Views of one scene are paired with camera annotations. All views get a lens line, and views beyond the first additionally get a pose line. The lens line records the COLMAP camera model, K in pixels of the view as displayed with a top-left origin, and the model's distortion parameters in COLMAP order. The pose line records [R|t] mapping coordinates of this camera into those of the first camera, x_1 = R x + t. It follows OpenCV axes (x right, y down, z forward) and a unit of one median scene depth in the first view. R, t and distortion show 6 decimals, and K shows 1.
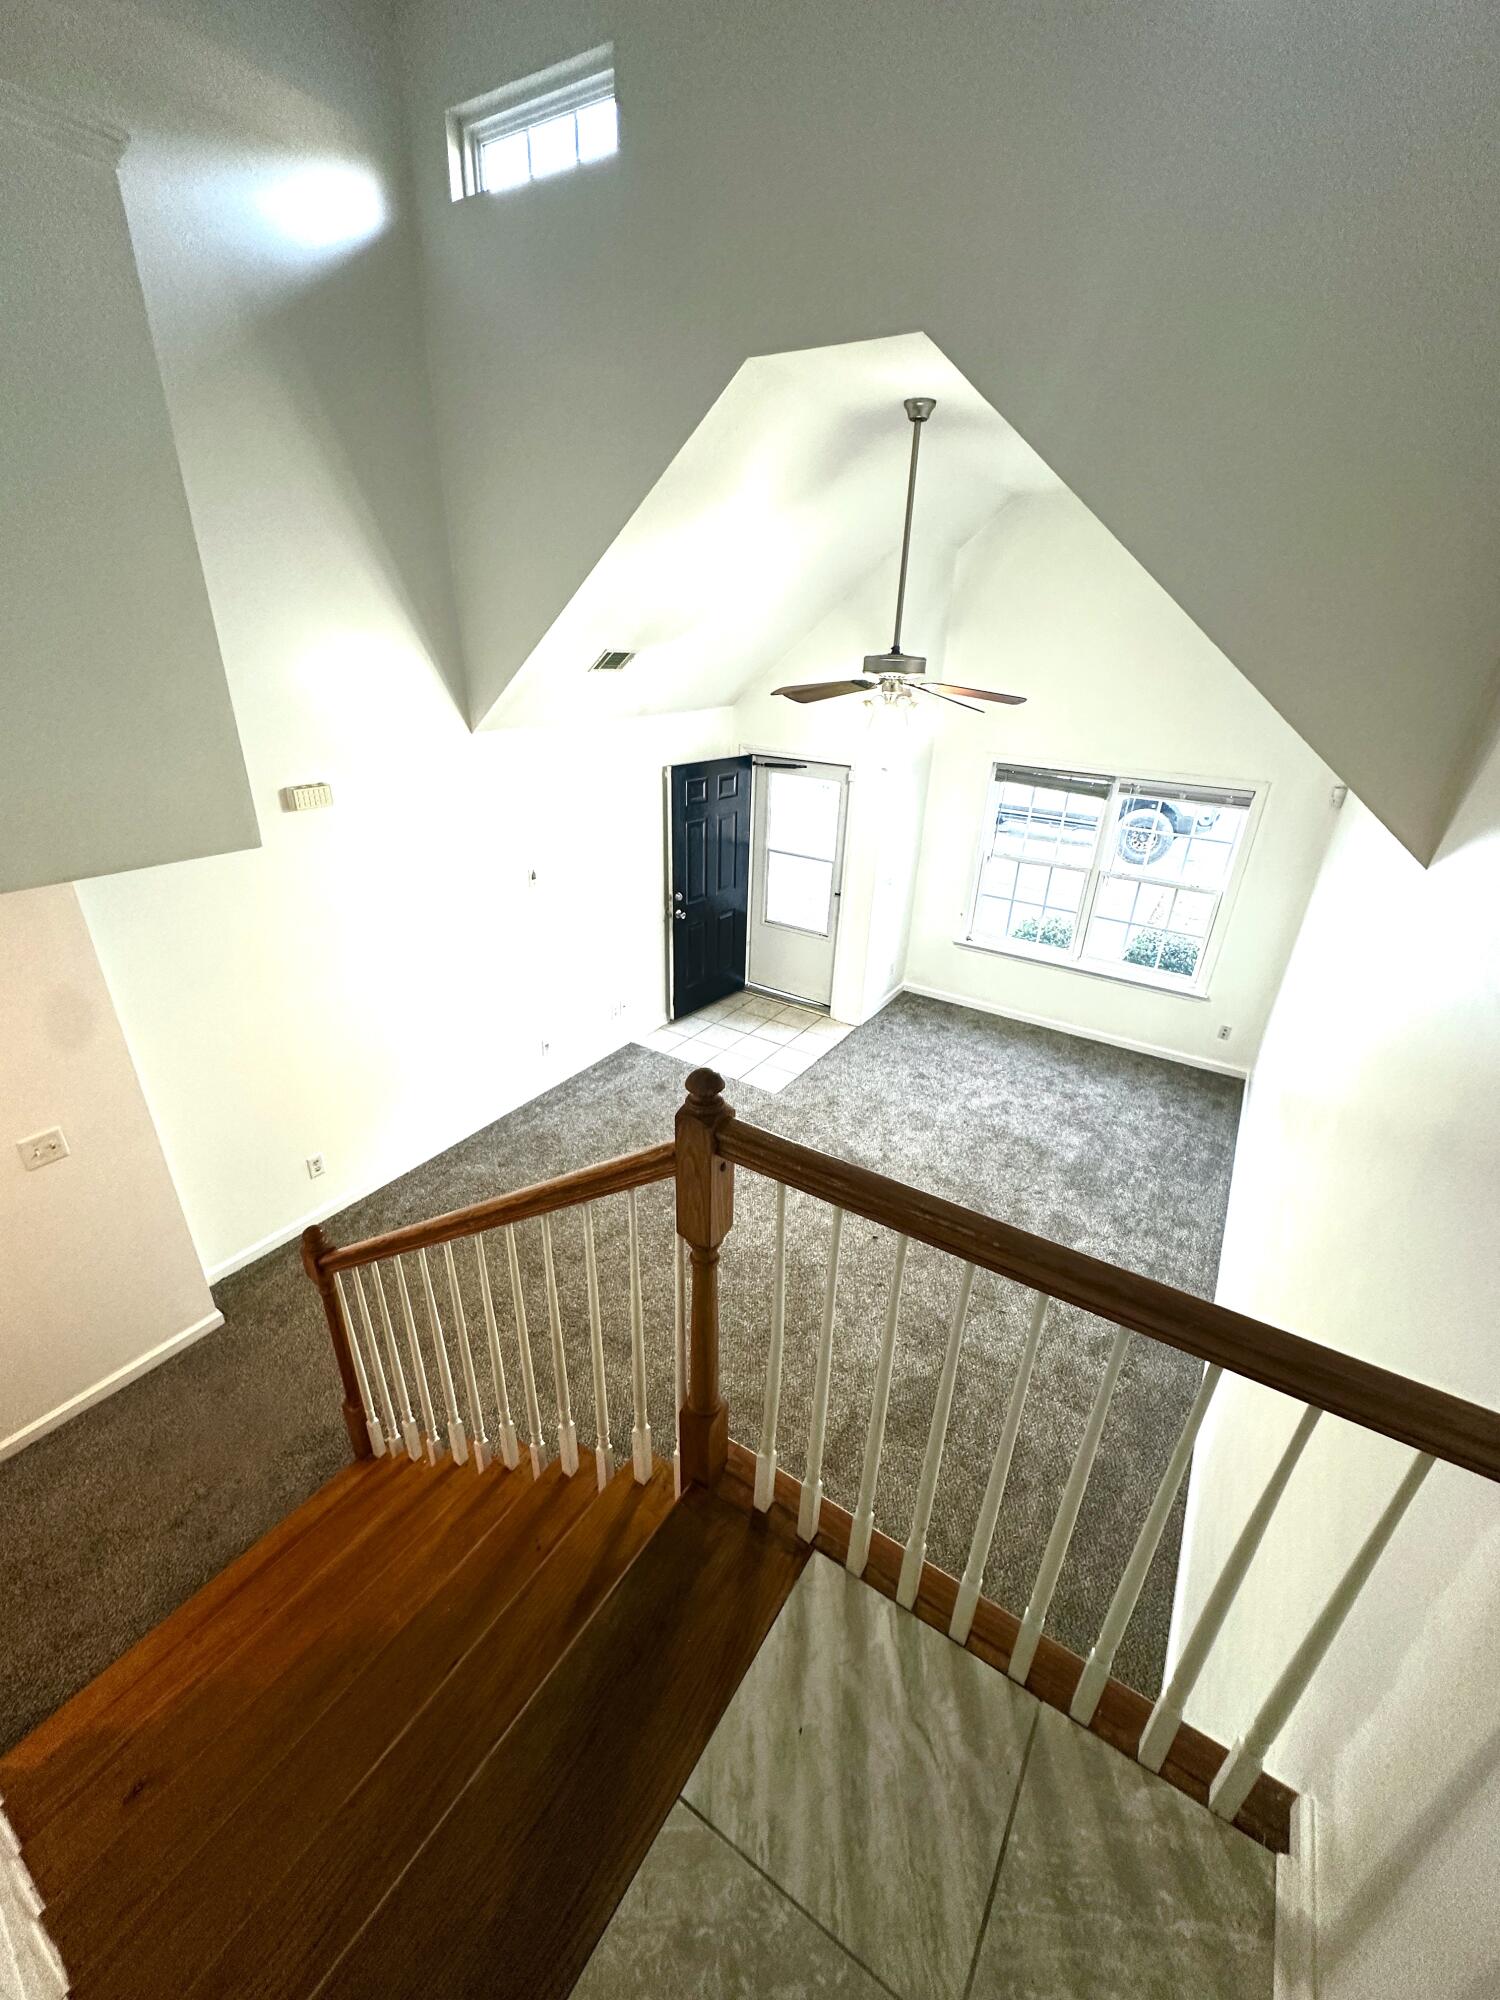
lens RADIAL K [[796.1, 0, 750.3], [0, 796.1, 1004.8], [0, 0, 1]] dist [0.000441, -0.000739]
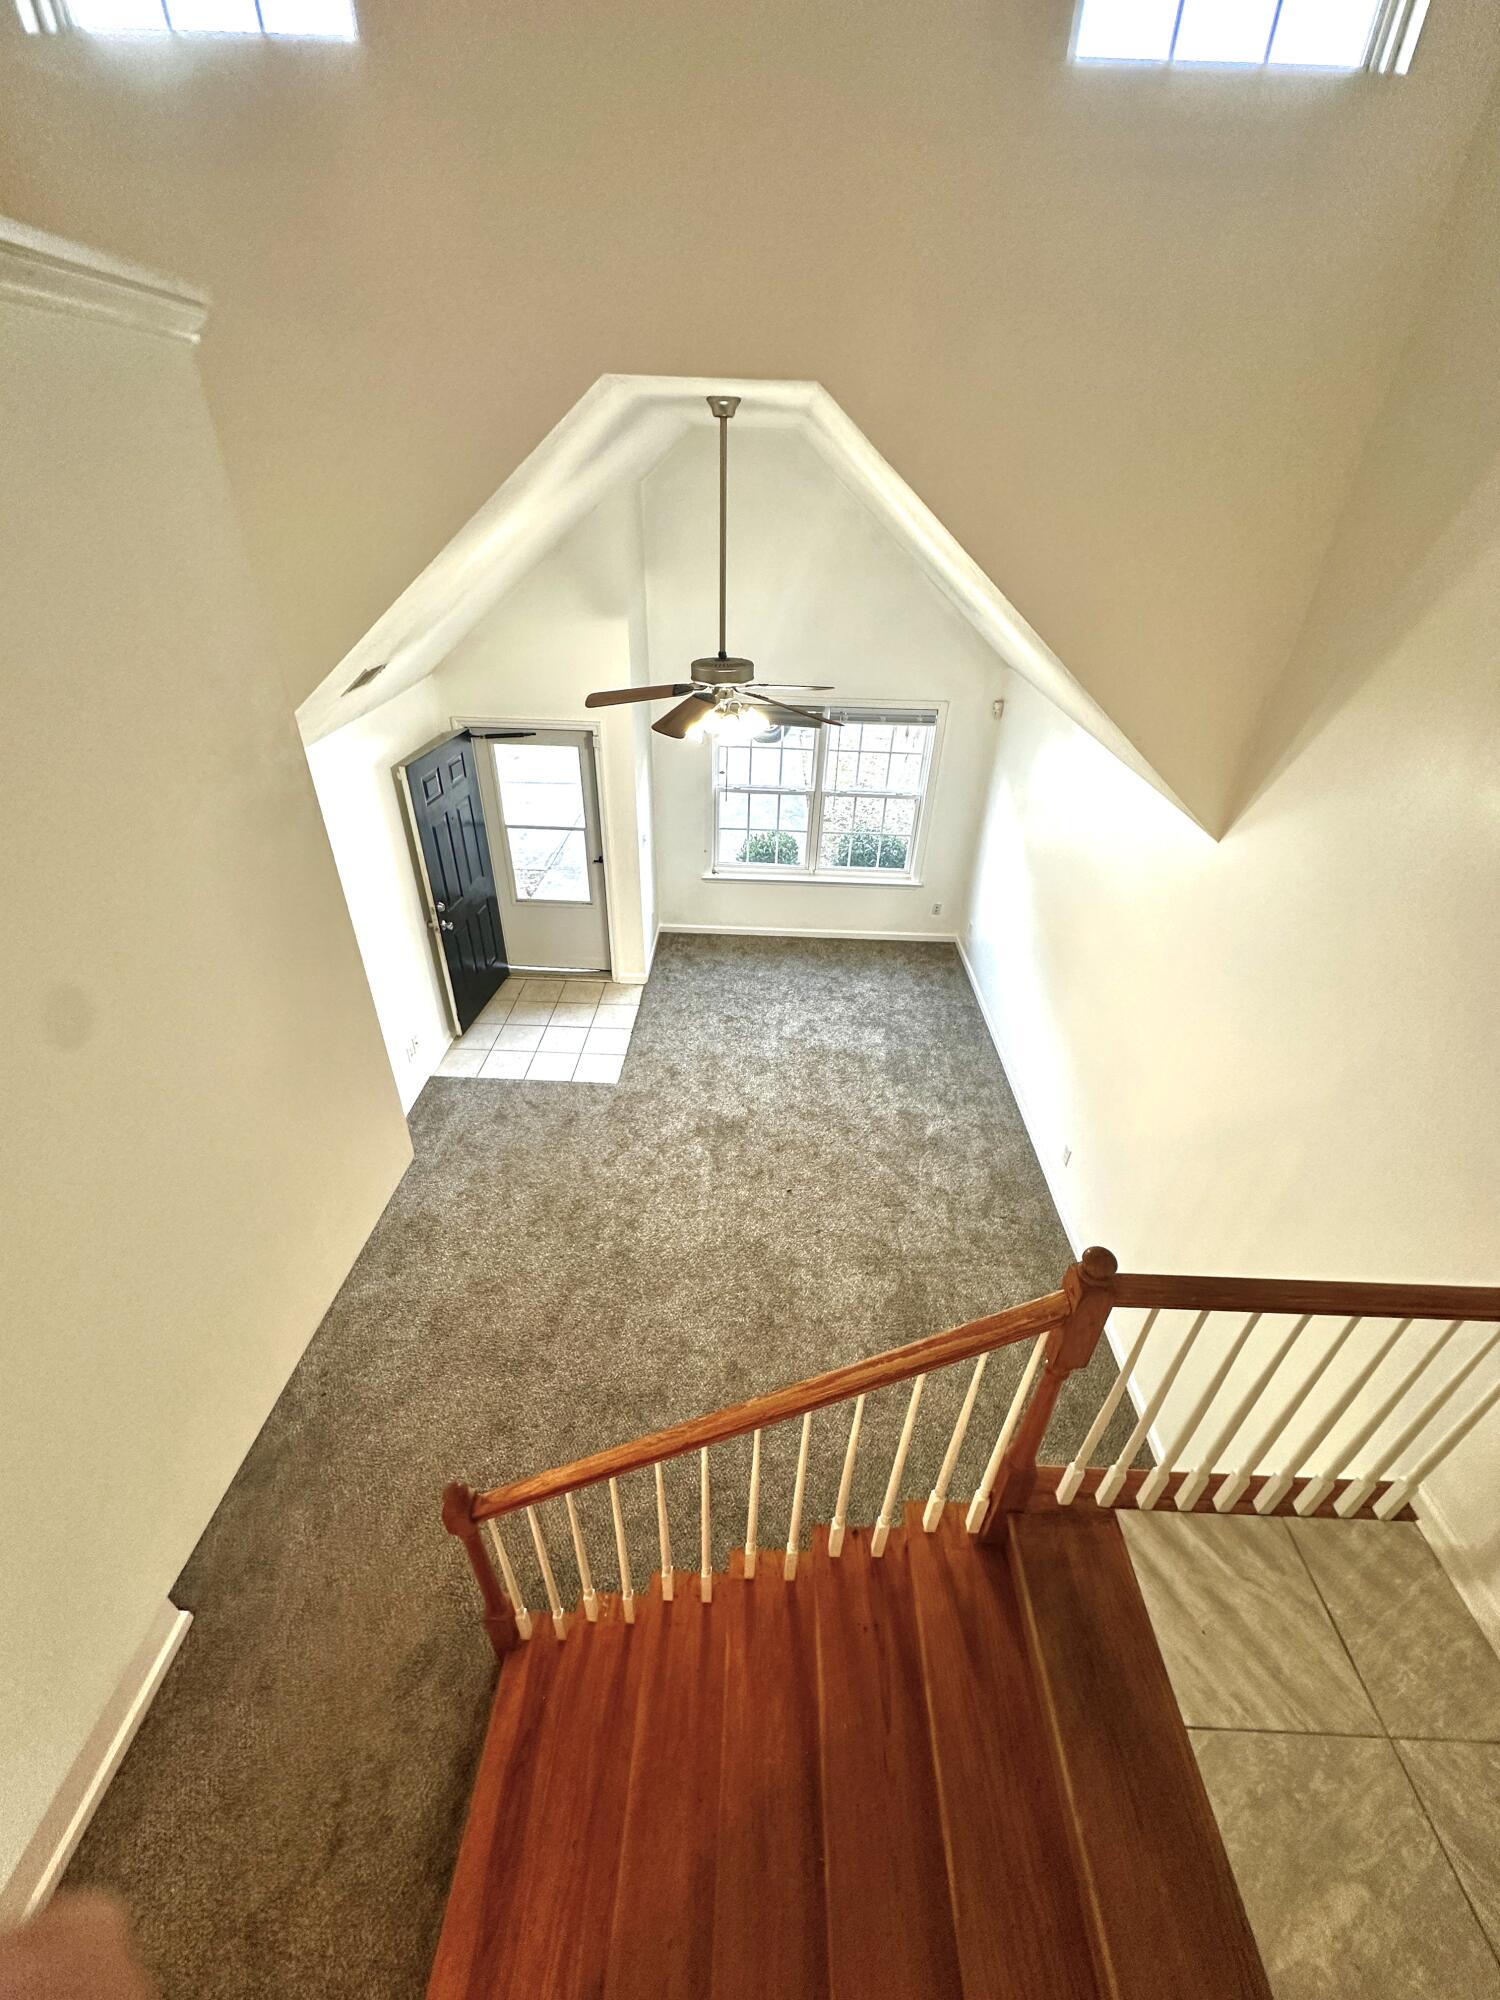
lens RADIAL K [[796.1, 0, 752.7], [0, 796.1, 1004.0], [0, 0, 1]] dist [0.000441, -0.000739]
pose [[0.857321, -0.291479, 0.424312, -0.232796], [0.221216, 0.952872, 0.207603, -0.163215], [-0.464827, -0.084118, 0.881397, 0.054636]]
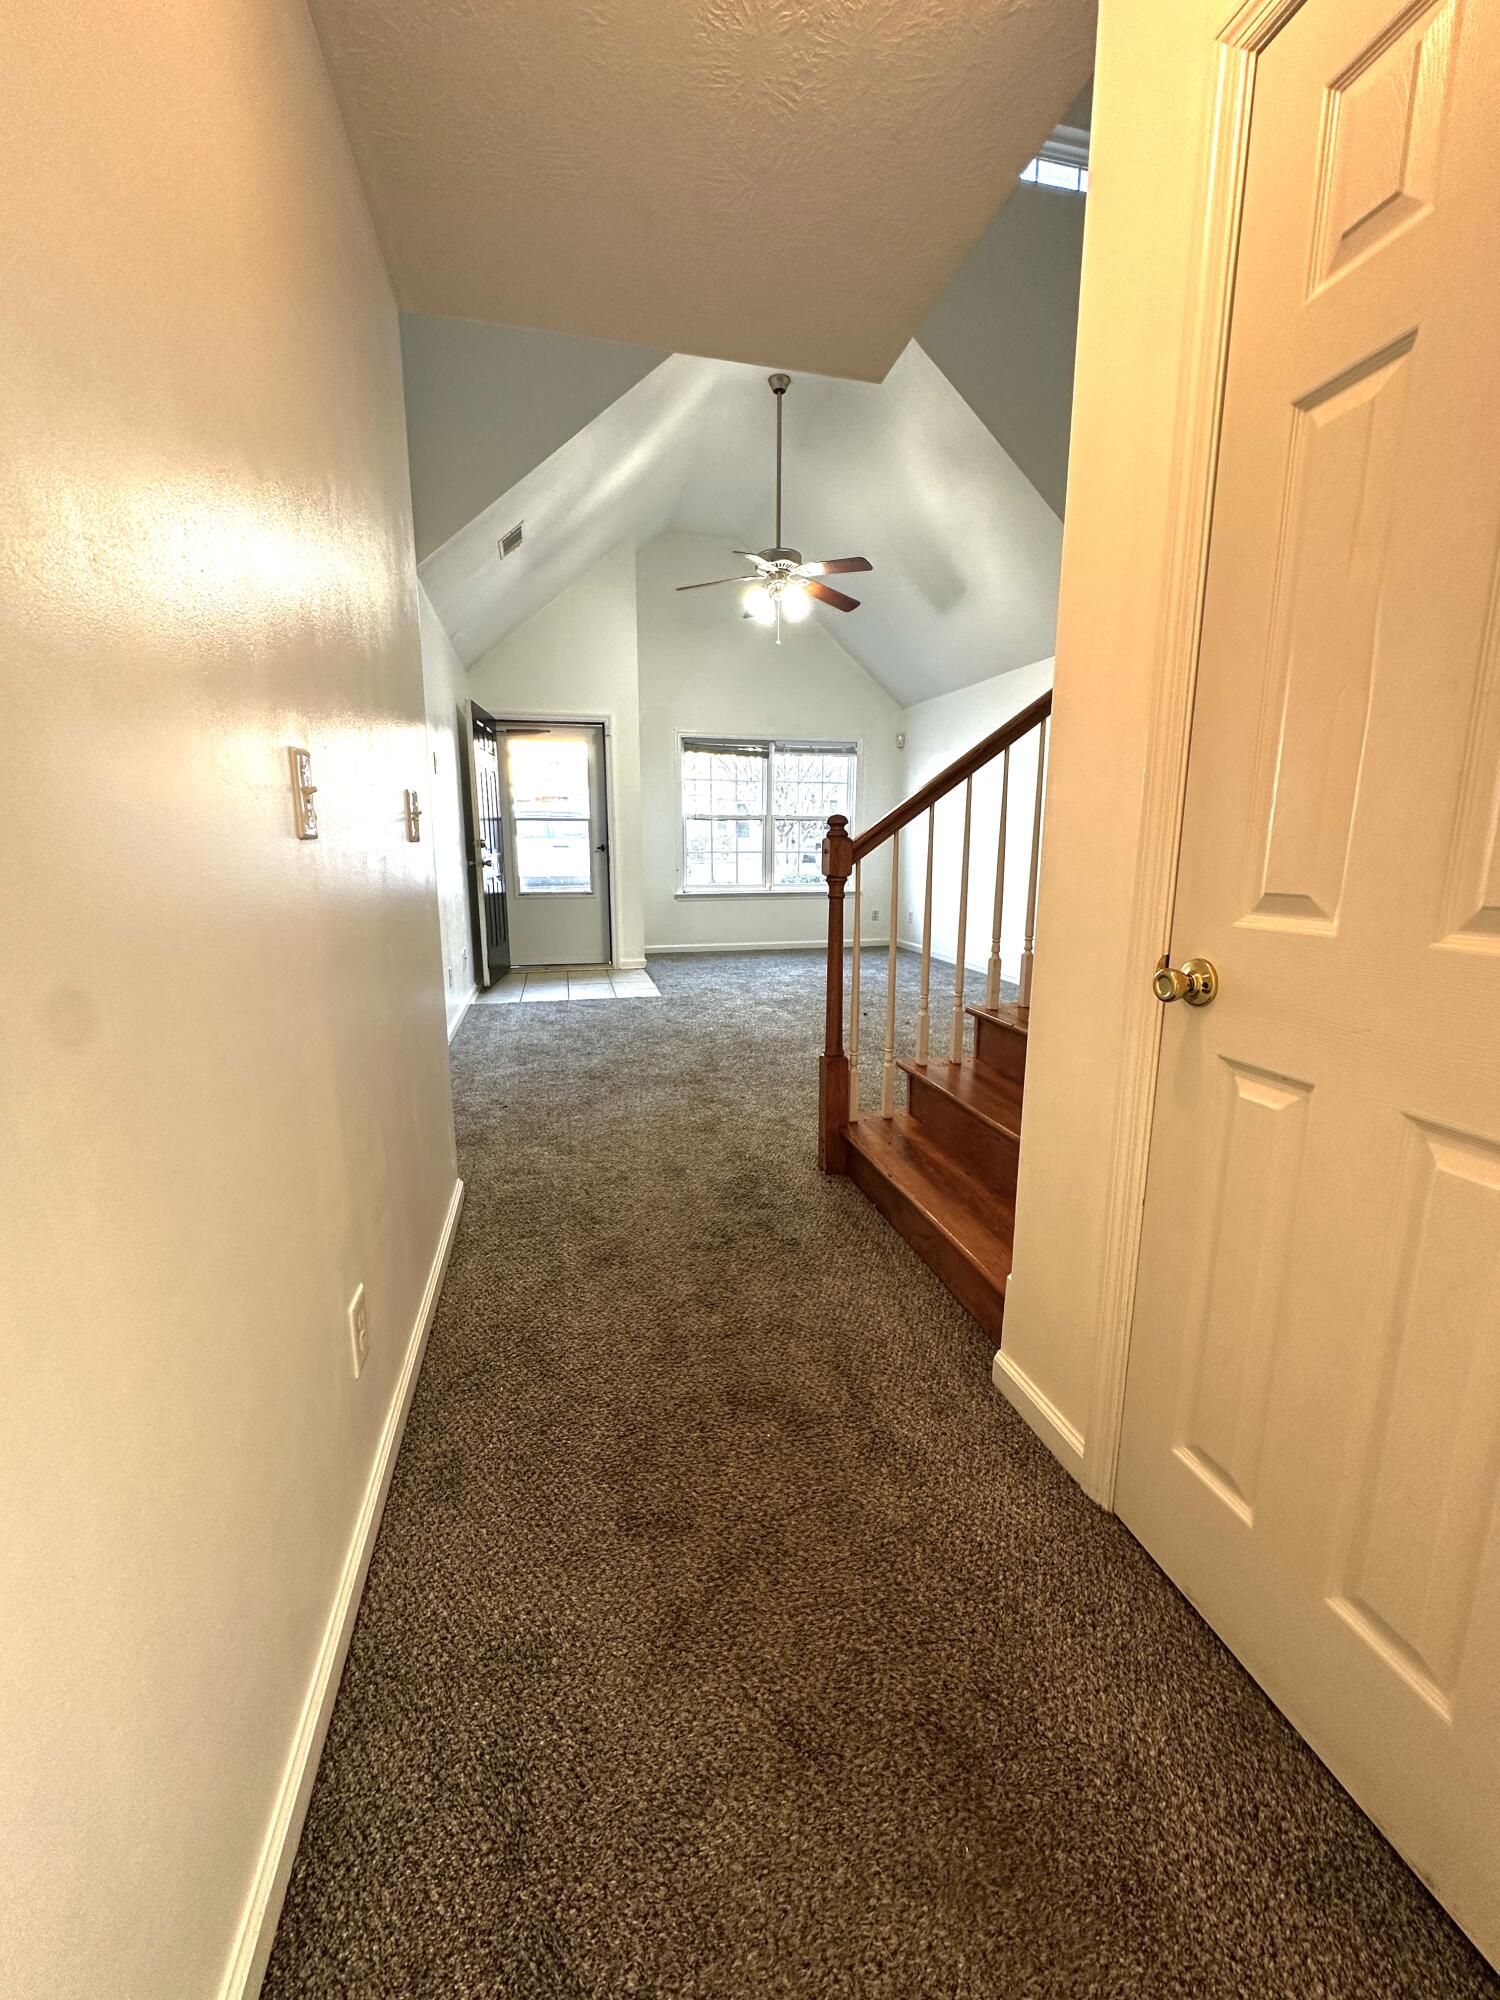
lens RADIAL K [[796.1, 0, 747.5], [0, 796.1, 1003.1], [0, 0, 1]] dist [0.000441, -0.000739]
pose [[0.696545, -0.174080, 0.696075, -0.657162], [0.327352, 0.940374, -0.092396, 0.272076], [-0.638487, 0.292220, 0.711999, 0.211778]]
